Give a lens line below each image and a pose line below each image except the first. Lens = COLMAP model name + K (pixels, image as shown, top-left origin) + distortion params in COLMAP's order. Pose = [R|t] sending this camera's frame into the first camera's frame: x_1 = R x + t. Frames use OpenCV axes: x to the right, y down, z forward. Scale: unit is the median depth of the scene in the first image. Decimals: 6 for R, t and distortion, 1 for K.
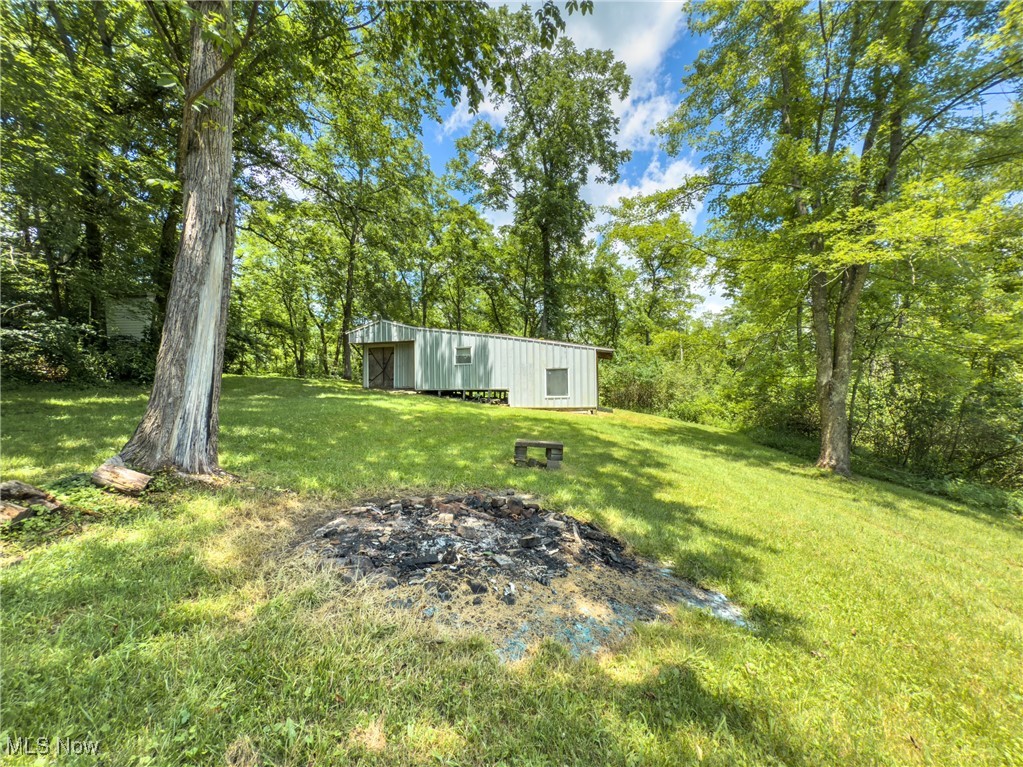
lens RADIAL K [[412.5, 0, 513.0], [0, 412.5, 385.1], [0, 0, 1]] dist [0.003499, 0.000220]
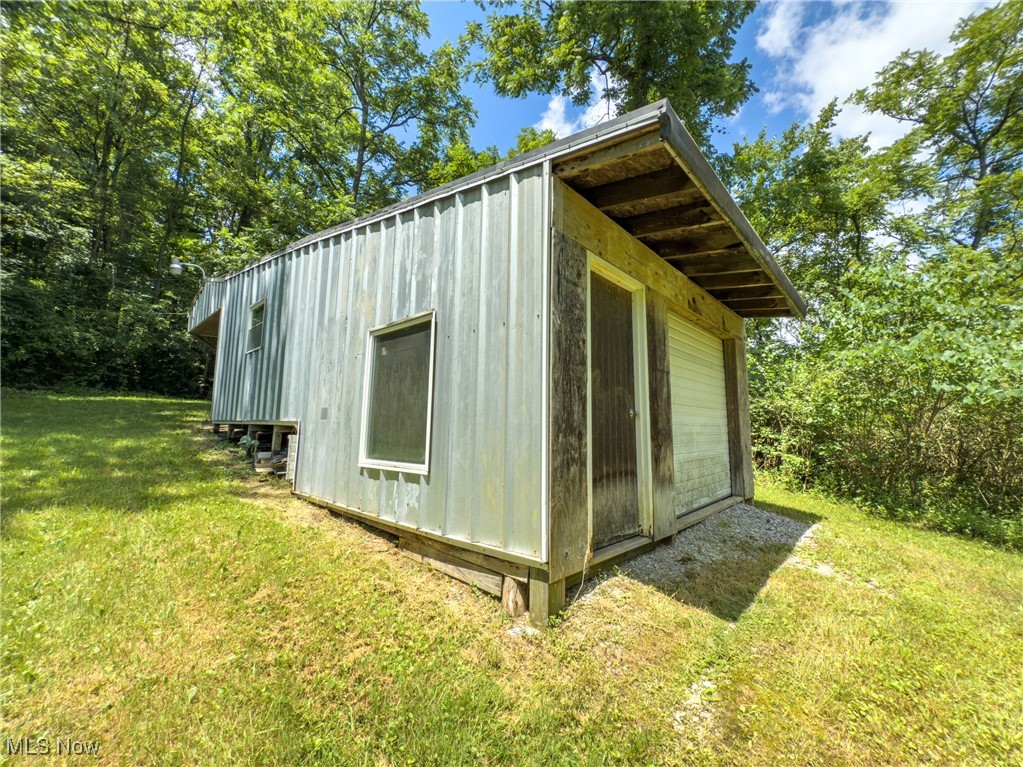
lens RADIAL K [[412.5, 0, 513.1], [0, 412.5, 382.0], [0, 0, 1]] dist [0.003499, 0.000220]
pose [[0.869678, -0.047885, -0.491291, 0.253193], [-0.005336, 0.994313, -0.106360, 0.008932], [0.493590, 0.095121, 0.864477, 0.855813]]
